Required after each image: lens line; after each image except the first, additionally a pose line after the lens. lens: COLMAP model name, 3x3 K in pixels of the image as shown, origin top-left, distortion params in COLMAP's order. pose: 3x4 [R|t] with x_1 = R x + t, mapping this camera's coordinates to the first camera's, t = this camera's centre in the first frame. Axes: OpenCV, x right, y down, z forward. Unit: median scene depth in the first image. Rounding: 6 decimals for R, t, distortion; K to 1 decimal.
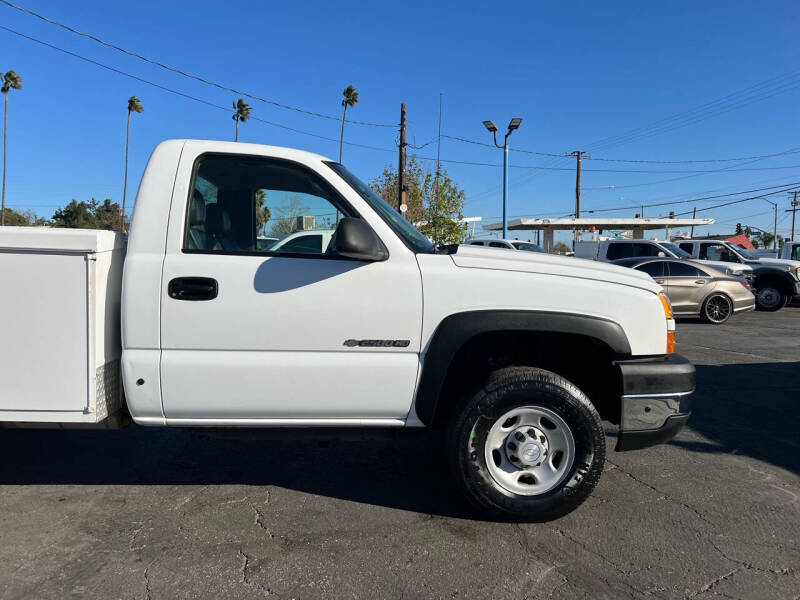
lens RADIAL K [[599.2, 0, 404.4], [0, 599.2, 297.1], [0, 0, 1]] dist [0.047302, -0.059031]
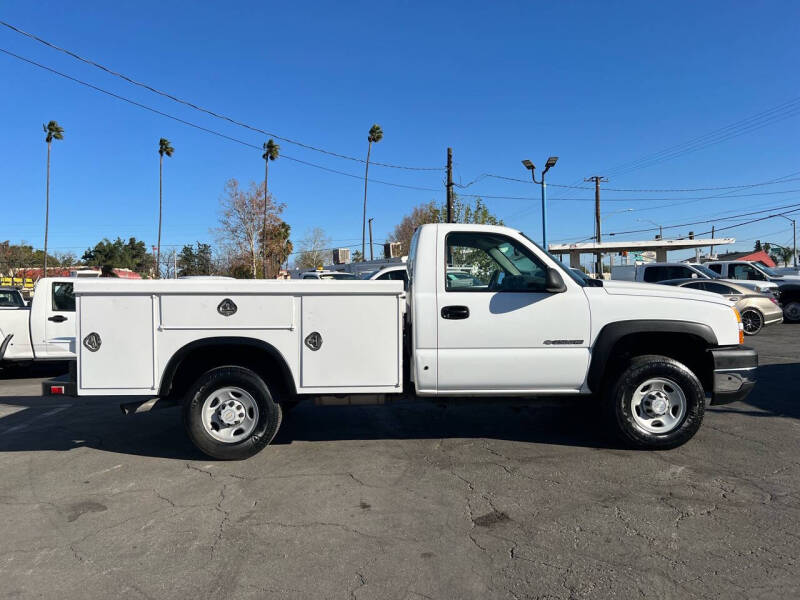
lens RADIAL K [[599.2, 0, 404.4], [0, 599.2, 297.1], [0, 0, 1]] dist [0.047302, -0.059031]
pose [[0.999113, -0.032860, -0.026352, -0.322214], [0.031636, 0.998460, -0.045574, 0.010678], [0.027809, 0.044700, 0.998613, -0.503289]]
